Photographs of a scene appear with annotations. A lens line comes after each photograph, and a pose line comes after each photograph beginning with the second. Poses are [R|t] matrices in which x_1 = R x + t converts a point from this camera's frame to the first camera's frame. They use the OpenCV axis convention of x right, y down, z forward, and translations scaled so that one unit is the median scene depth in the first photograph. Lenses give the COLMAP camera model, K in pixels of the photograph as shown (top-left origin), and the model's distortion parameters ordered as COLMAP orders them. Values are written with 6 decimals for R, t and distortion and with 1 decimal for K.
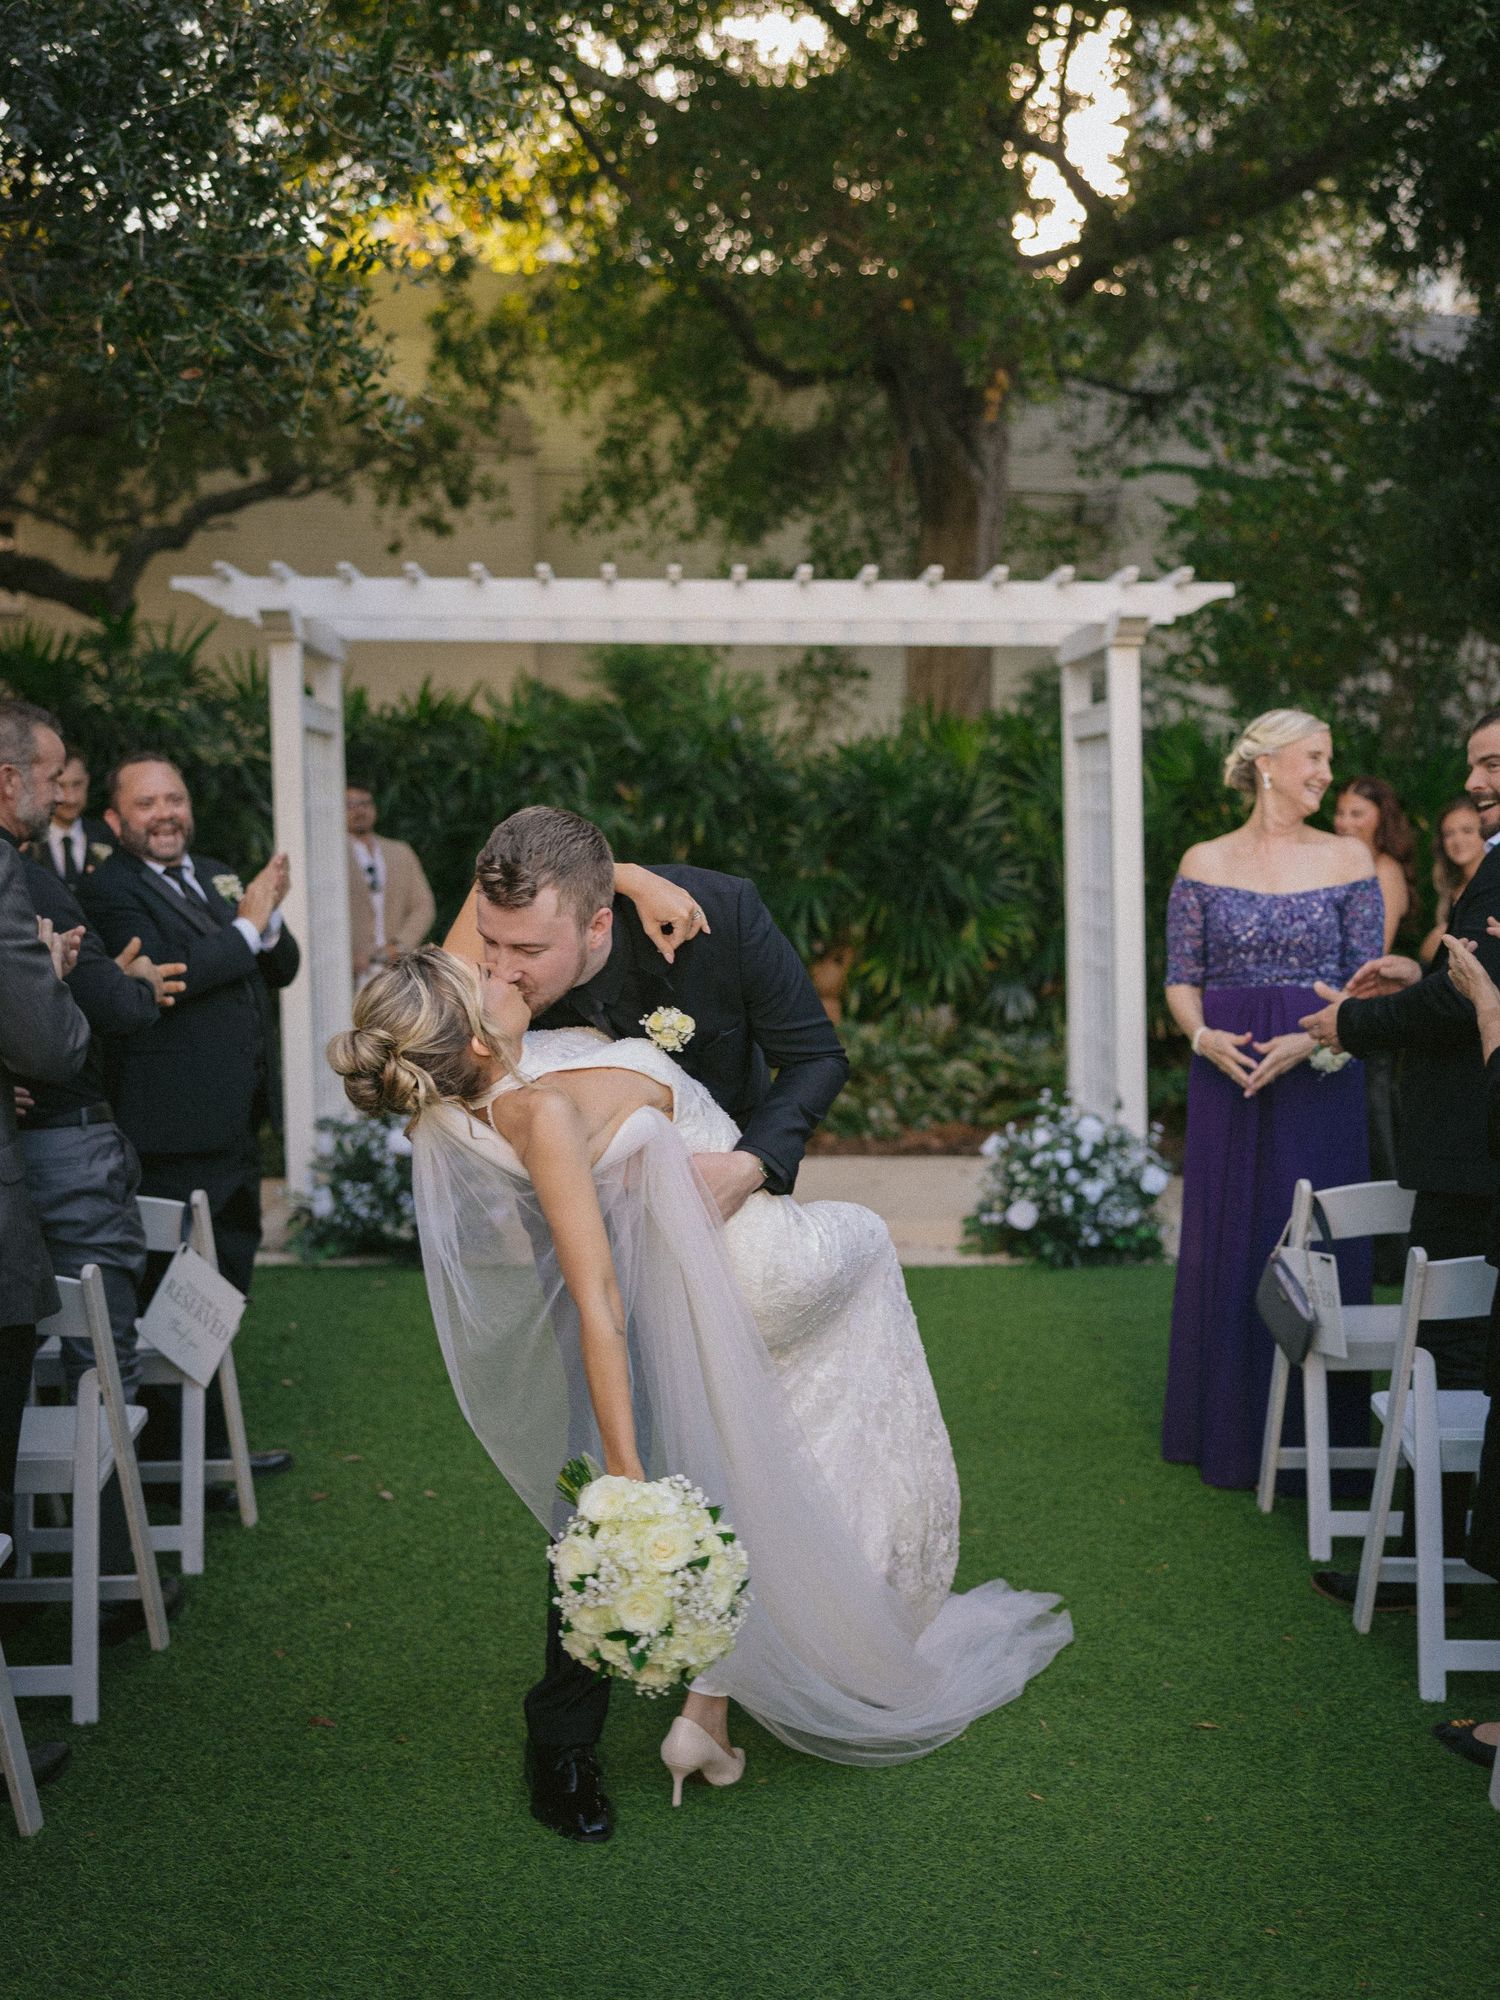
lens RADIAL K [[2248.0, 0, 750.0], [0, 2248.0, 1000.0], [0, 0, 1]] dist [0.189847, 0.003621]
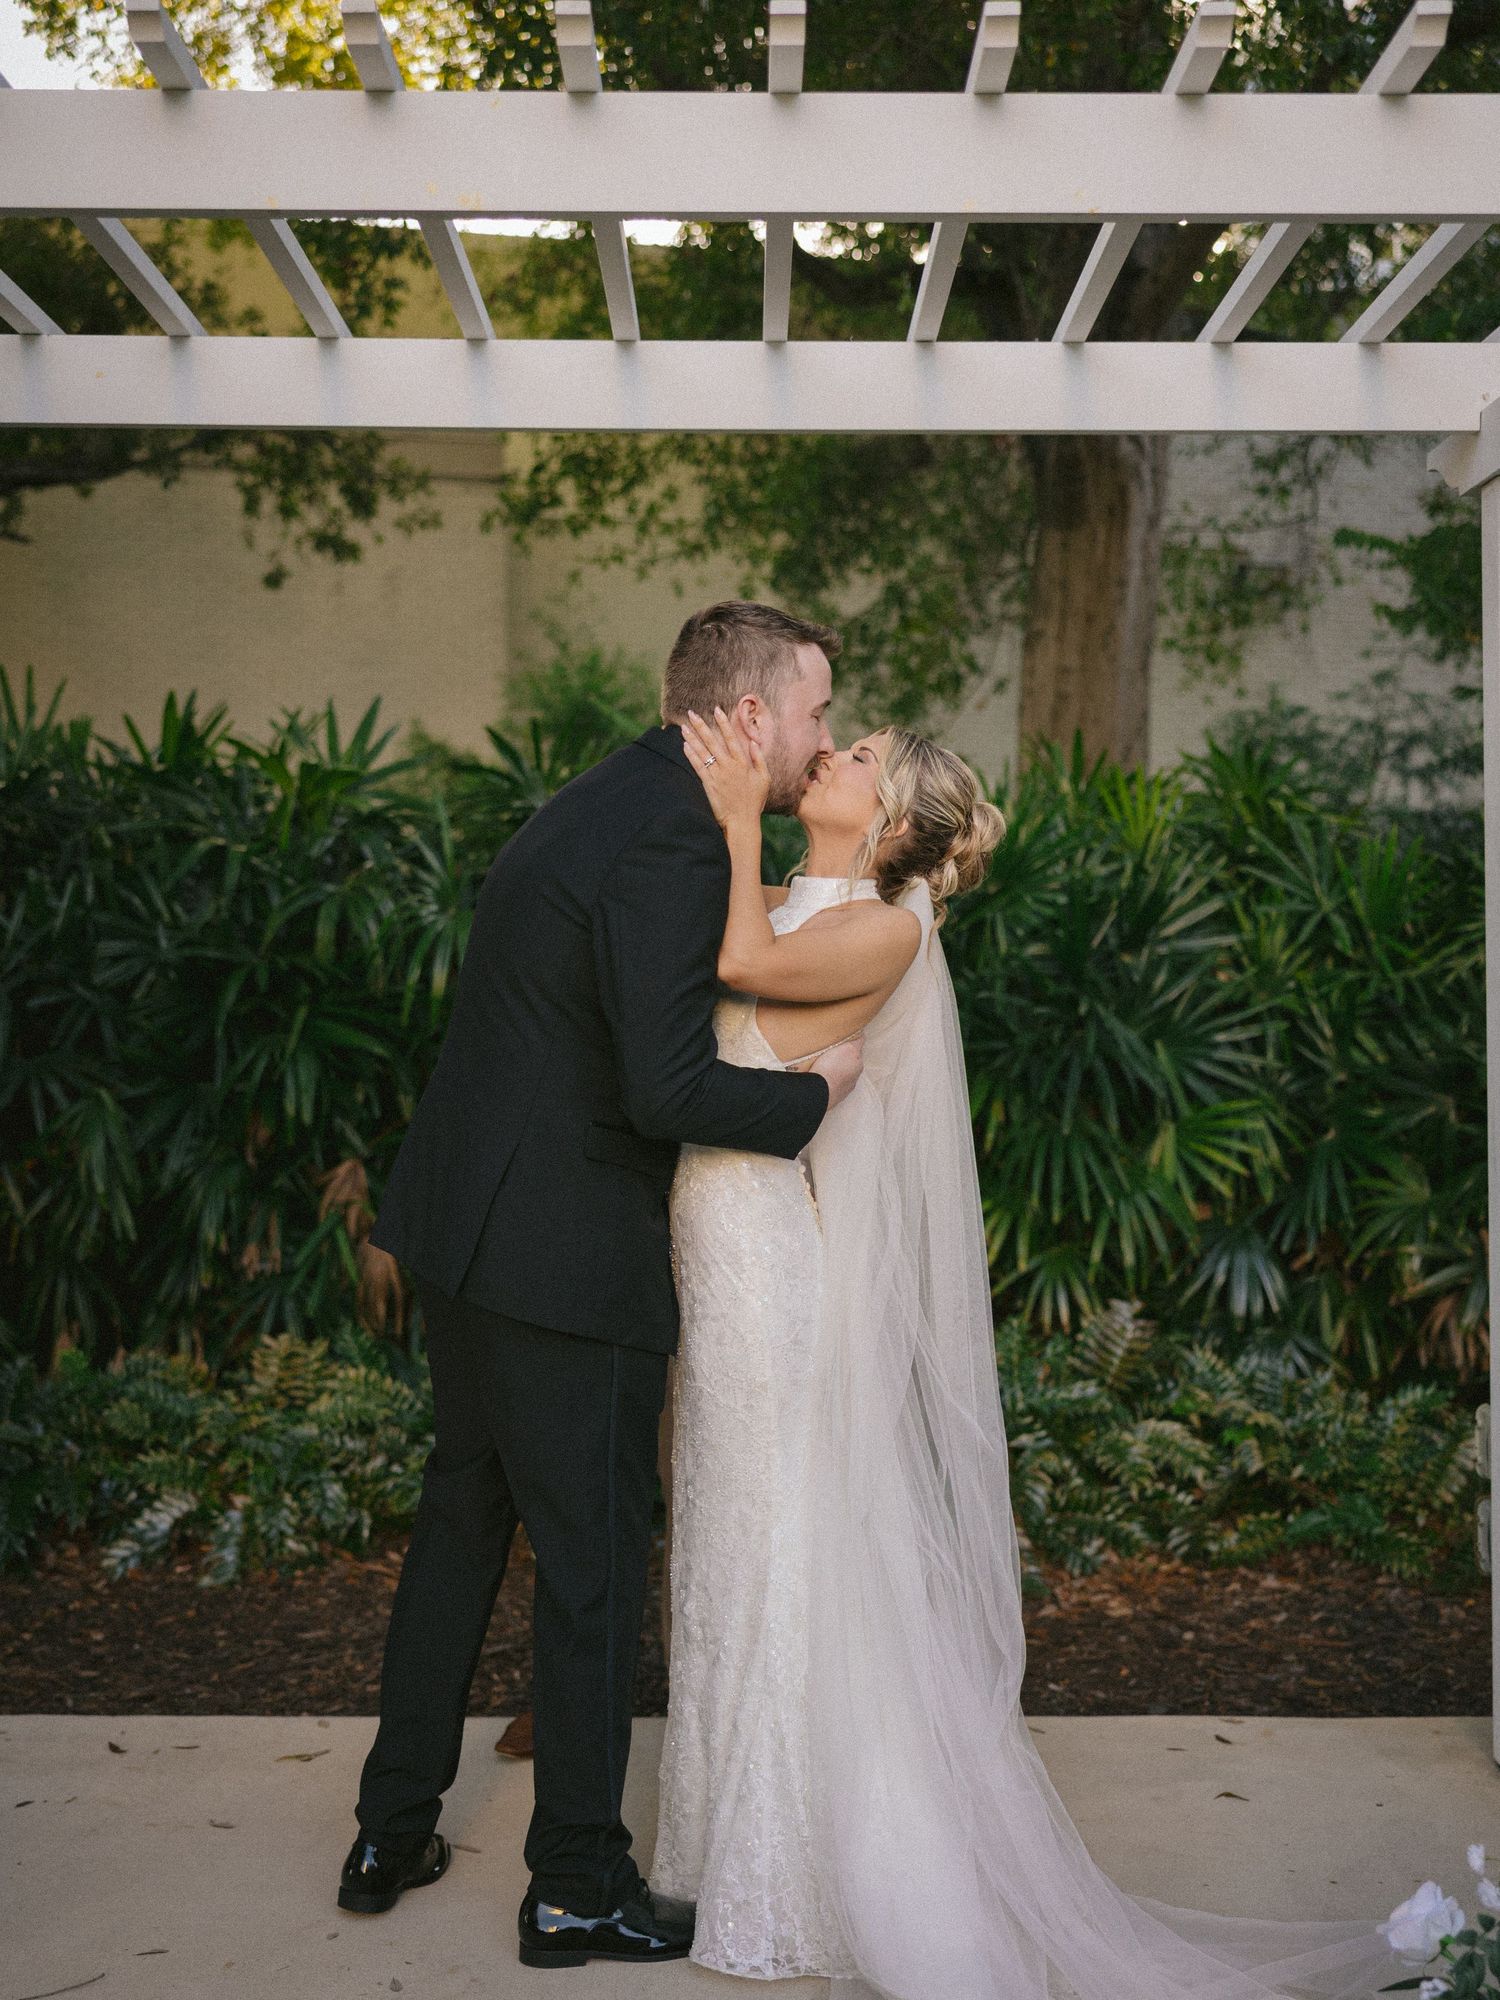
lens RADIAL K [[2183.4, 0, 750.0], [0, 2183.4, 1000.0], [0, 0, 1]] dist [0.008120, 0.005616]
pose [[0.999020, 0.001142, -0.044236, 0.023250], [-0.004874, 0.996423, -0.084360, -0.021267], [0.043982, 0.084493, 0.995453, 0.476322]]
